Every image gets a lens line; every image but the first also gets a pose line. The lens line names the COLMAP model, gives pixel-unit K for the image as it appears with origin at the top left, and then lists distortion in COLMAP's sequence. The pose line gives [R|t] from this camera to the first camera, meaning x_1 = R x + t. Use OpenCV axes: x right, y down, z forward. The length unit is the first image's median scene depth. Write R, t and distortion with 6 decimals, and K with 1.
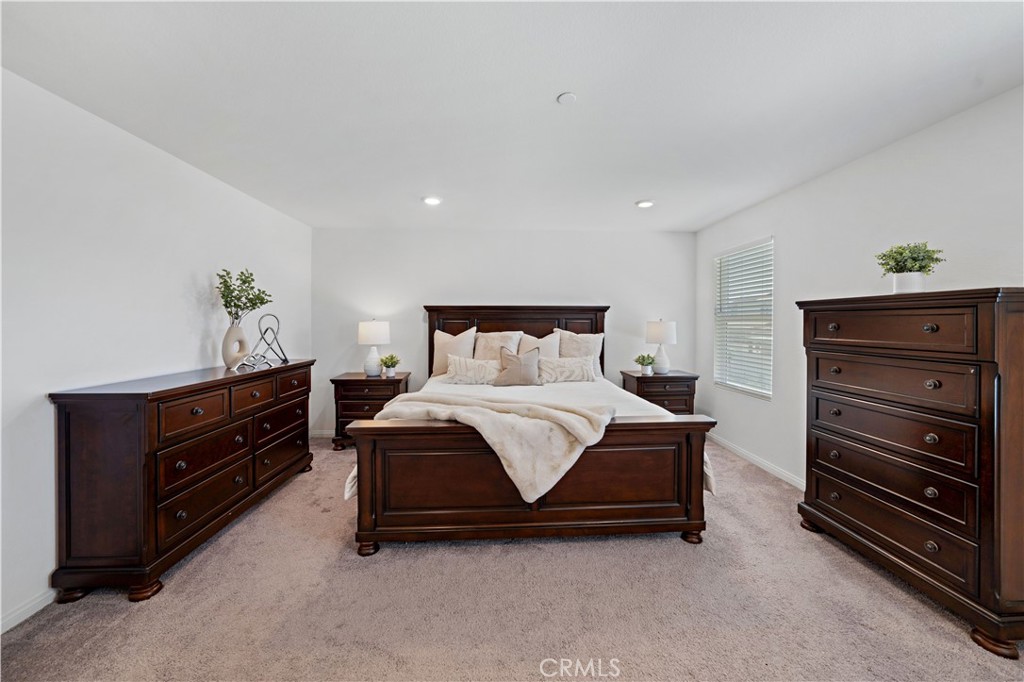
lens RADIAL K [[377.8, 0, 512.0], [0, 377.8, 321.8], [0, 0, 1]] dist [-0.016502, 0.004219]
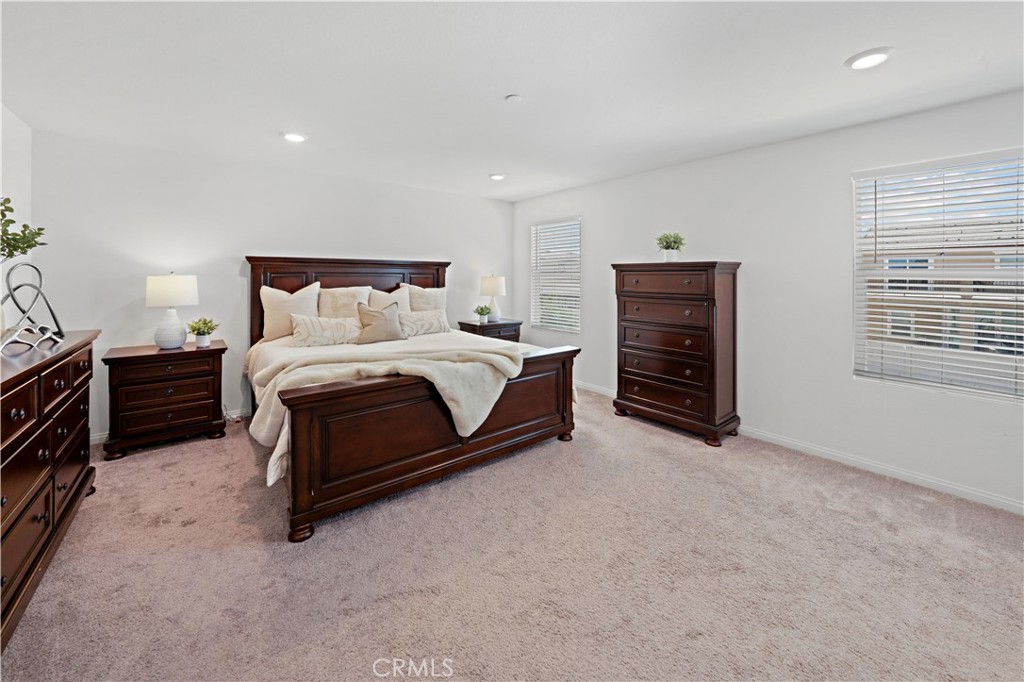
lens RADIAL K [[392.3, 0, 513.8], [0, 392.3, 272.3], [0, 0, 1]] dist [-0.001322, -0.000070]
pose [[0.812873, 0.011041, 0.582336, -0.477841], [-0.005340, 0.999920, -0.011505, -0.001980], [-0.582417, 0.006242, 0.812866, -0.042377]]
